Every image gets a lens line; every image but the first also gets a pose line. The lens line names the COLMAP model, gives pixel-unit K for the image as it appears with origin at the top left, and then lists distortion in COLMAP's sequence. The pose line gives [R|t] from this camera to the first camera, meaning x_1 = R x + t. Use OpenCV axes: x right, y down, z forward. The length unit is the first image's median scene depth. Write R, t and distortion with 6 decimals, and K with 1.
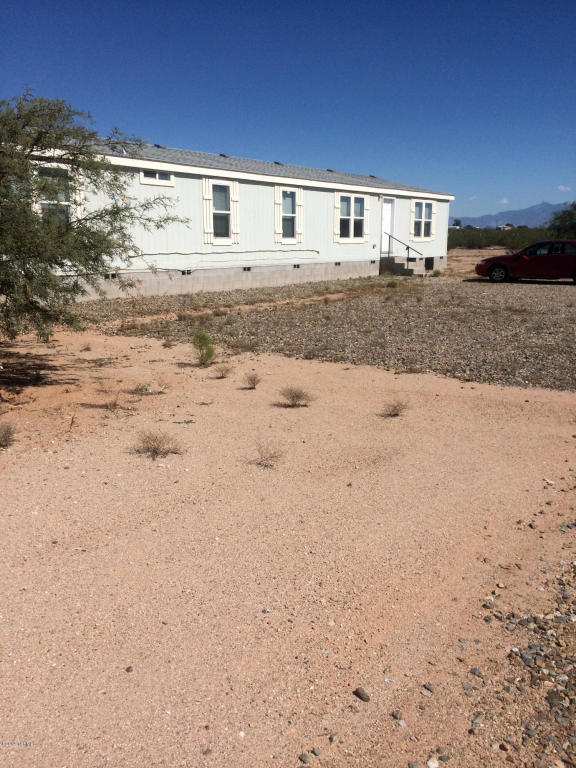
lens RADIAL K [[669.4, 0, 287.7], [0, 669.4, 383.0], [0, 0, 1]] dist [0.060383, -0.051542]
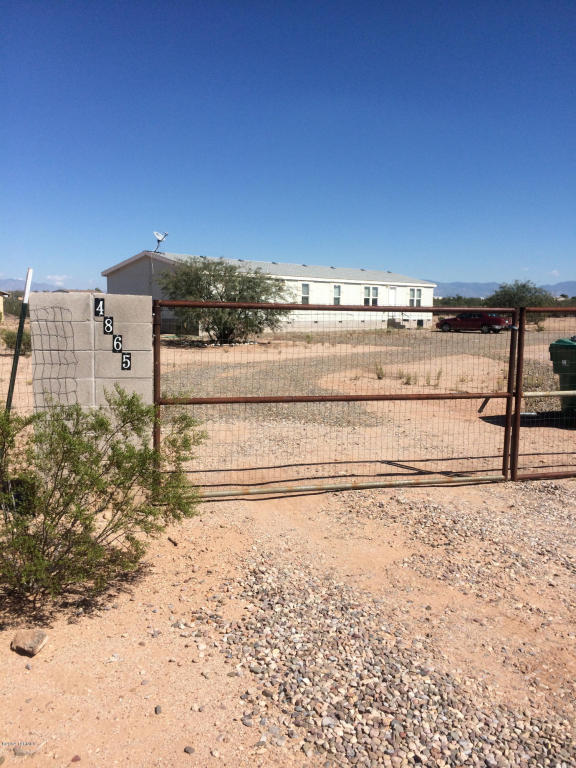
lens RADIAL K [[669.4, 0, 287.7], [0, 669.4, 384.4], [0, 0, 1]] dist [0.060383, -0.051542]
pose [[0.996599, 0.024969, -0.078524, 0.016253], [-0.032227, 0.995185, -0.092566, 0.176565], [0.075835, 0.094781, 0.992605, -0.852305]]
